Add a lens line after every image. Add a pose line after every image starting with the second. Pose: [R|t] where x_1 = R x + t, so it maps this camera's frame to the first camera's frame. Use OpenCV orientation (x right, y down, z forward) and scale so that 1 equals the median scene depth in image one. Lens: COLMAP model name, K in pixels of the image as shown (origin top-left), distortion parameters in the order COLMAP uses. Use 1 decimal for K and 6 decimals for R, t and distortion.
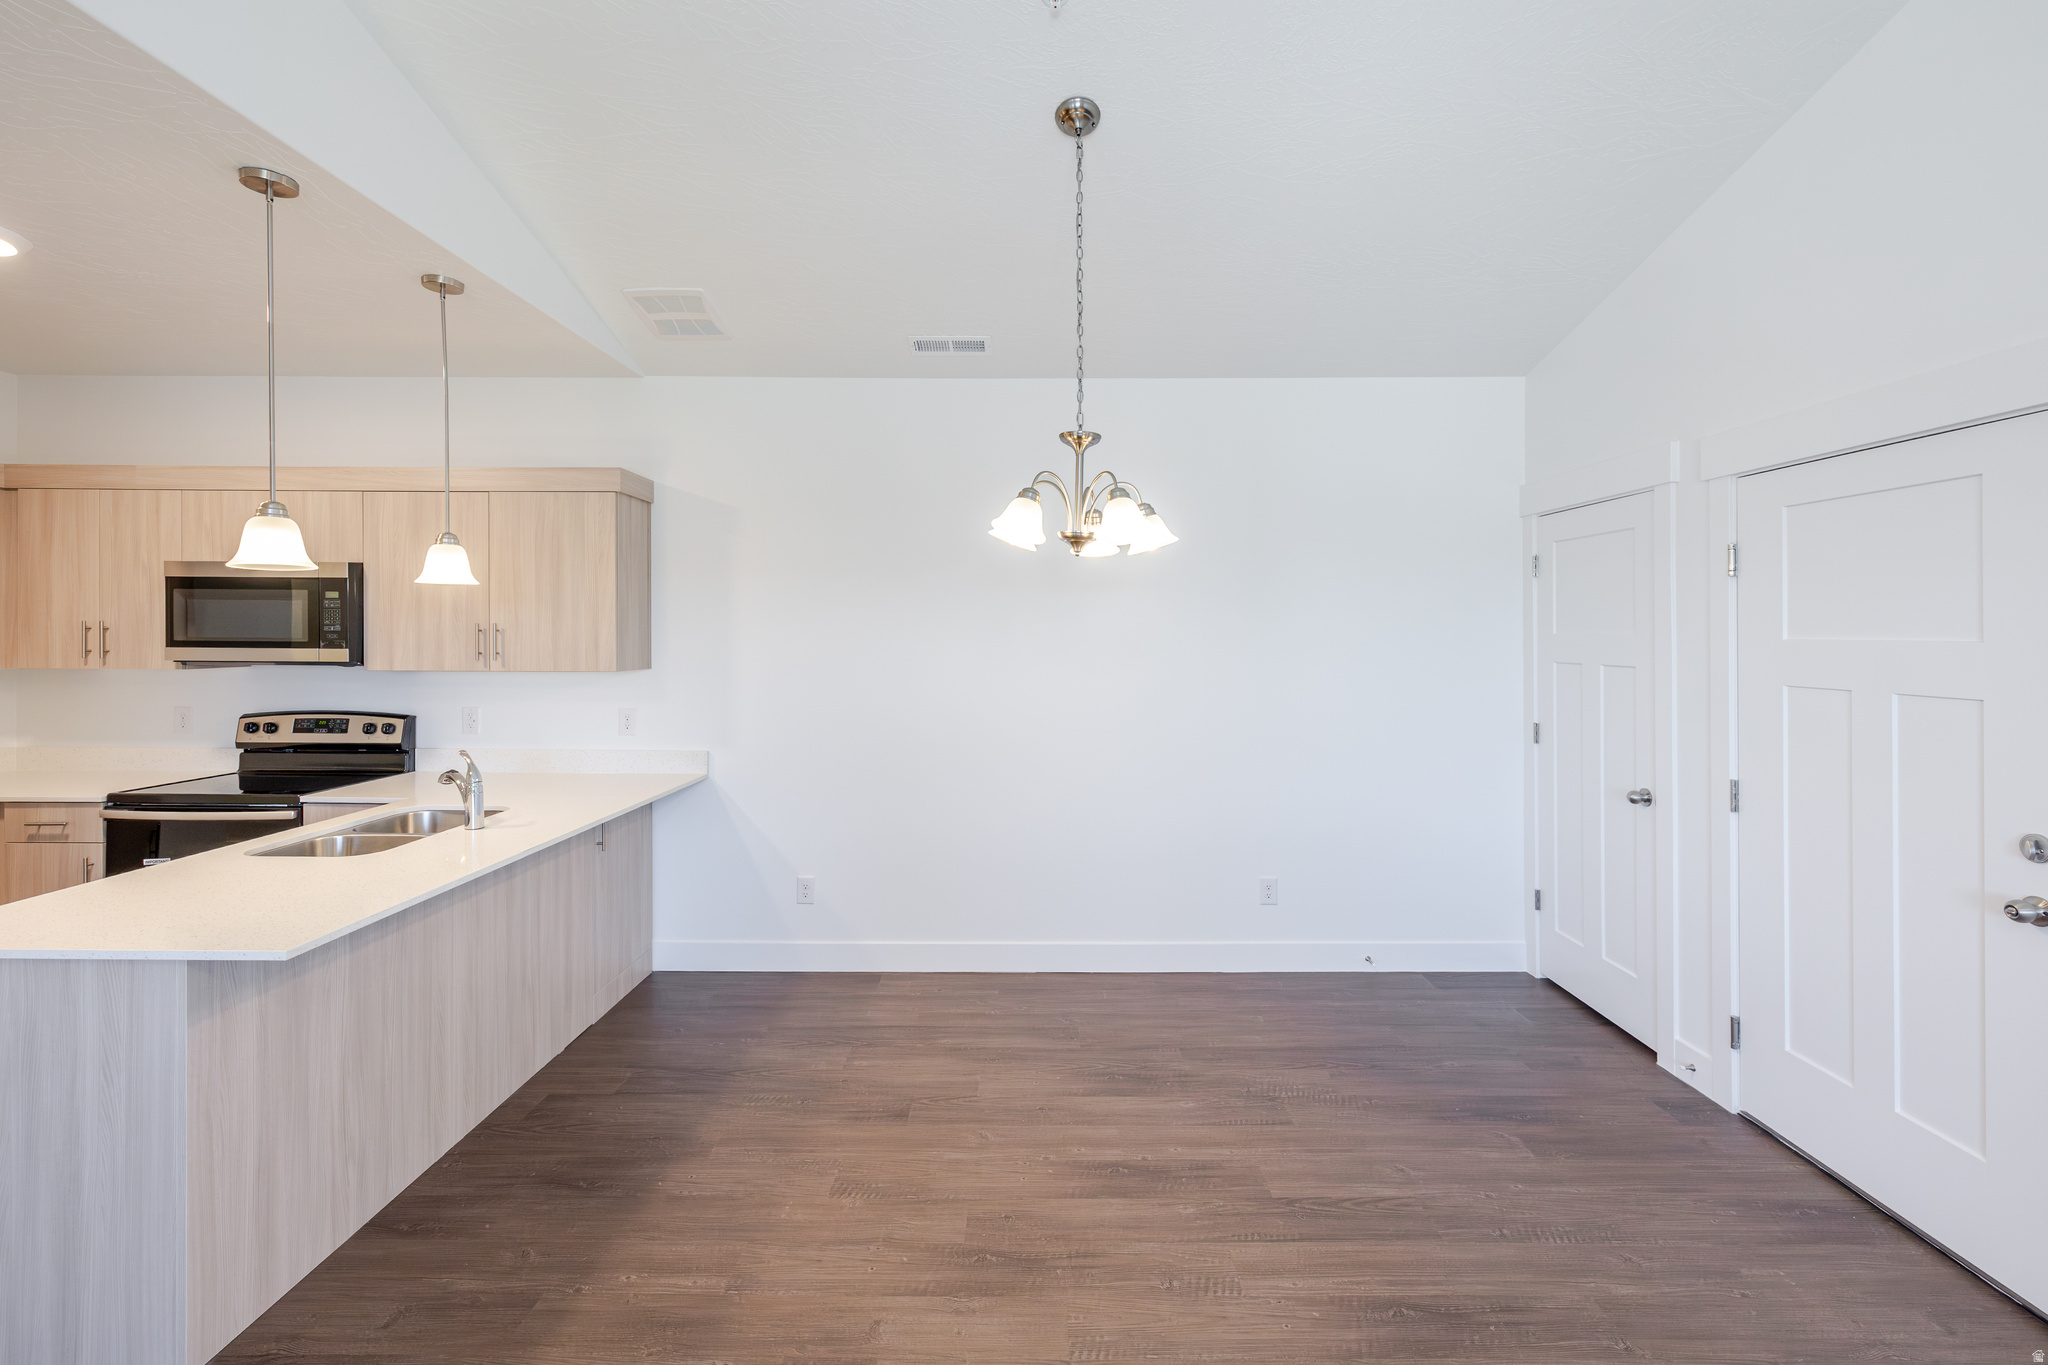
lens RADIAL K [[887.2, 0, 1034.3], [0, 887.2, 627.8], [0, 0, 1]] dist [0.000843, 0.000314]
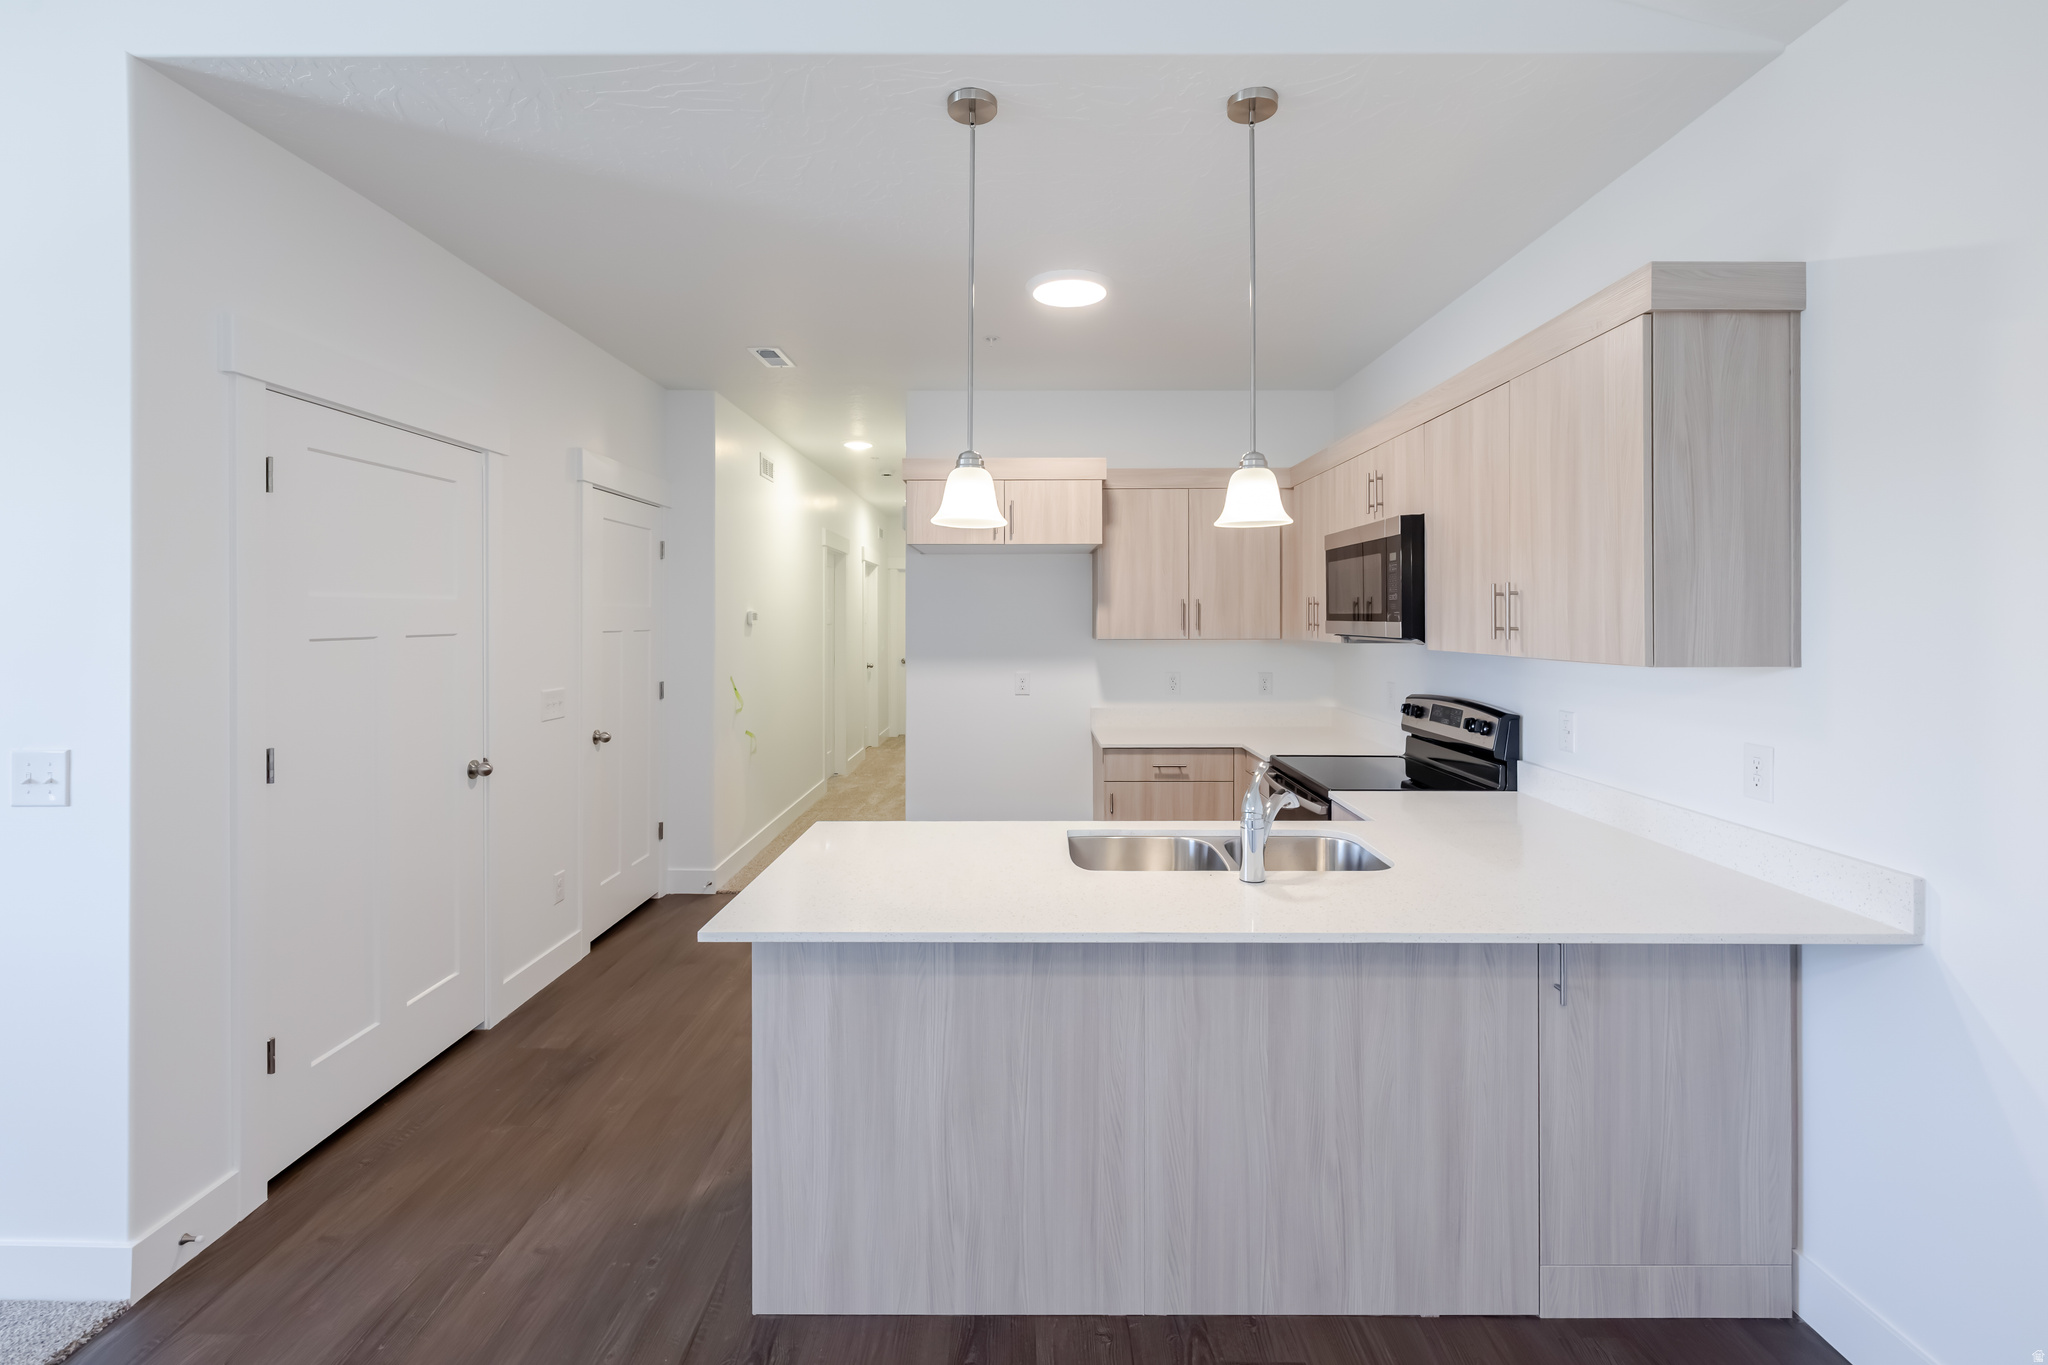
lens RADIAL K [[887.2, 0, 1017.2], [0, 887.2, 619.4], [0, 0, 1]] dist [0.000843, 0.000314]
pose [[-0.002175, -0.005596, -0.999982, 0.041392], [0.008632, 0.999947, -0.005615, 0.023378], [0.999960, -0.008644, -0.002127, 0.663716]]
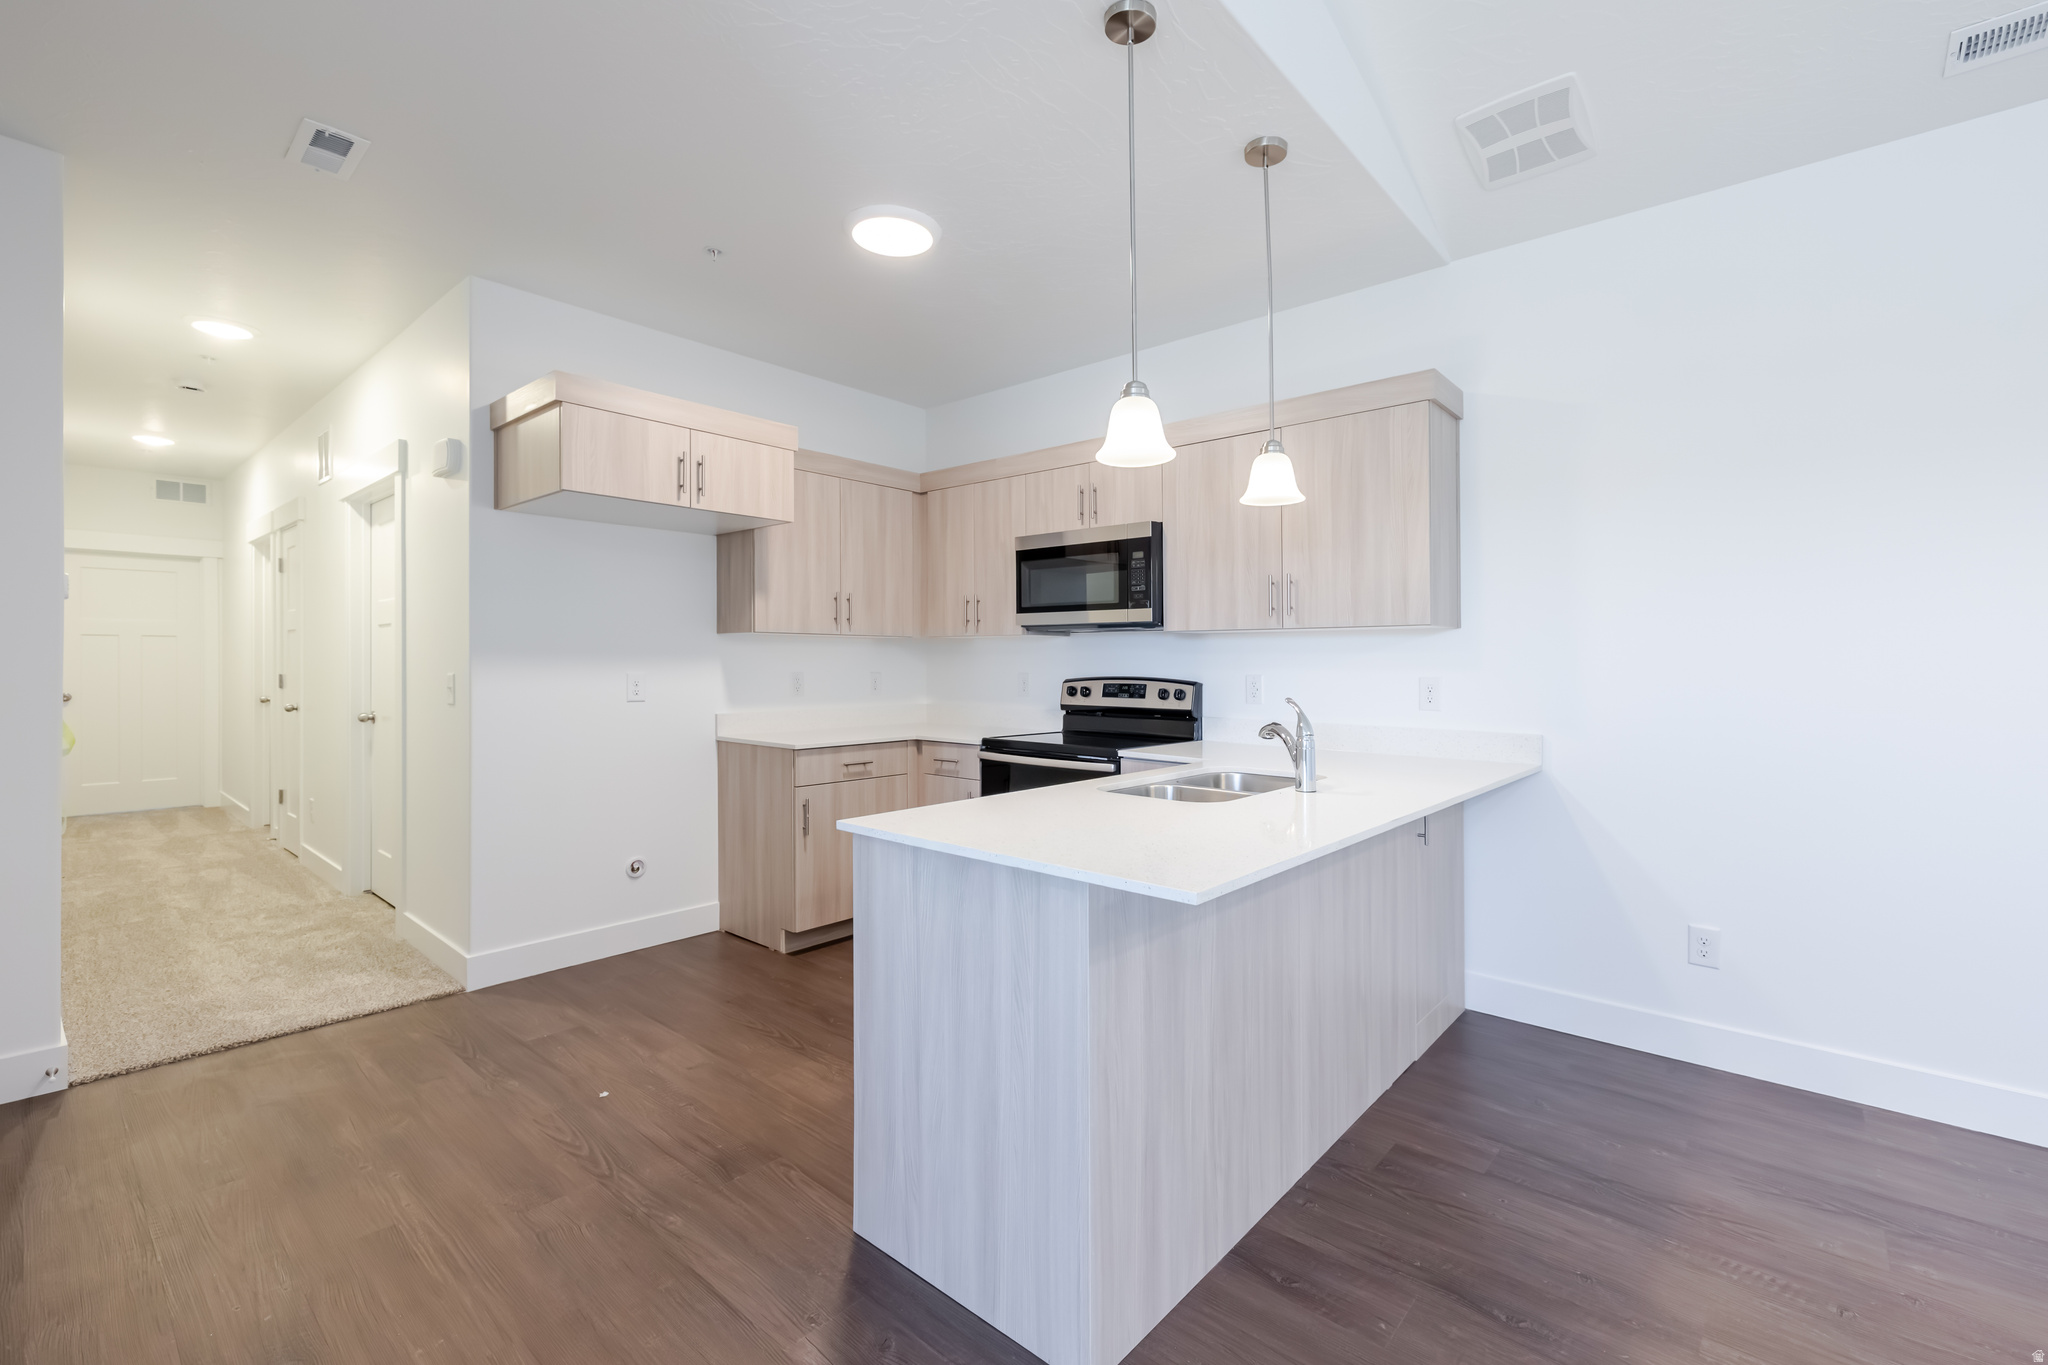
lens RADIAL K [[887.2, 0, 1045.3], [0, 887.2, 655.4], [0, 0, 1]] dist [0.000843, 0.000314]
pose [[0.759590, -0.007772, -0.650356, -0.223065], [0.005283, 0.999969, -0.005779, 0.083066], [0.650381, 0.000954, 0.759608, 0.172900]]
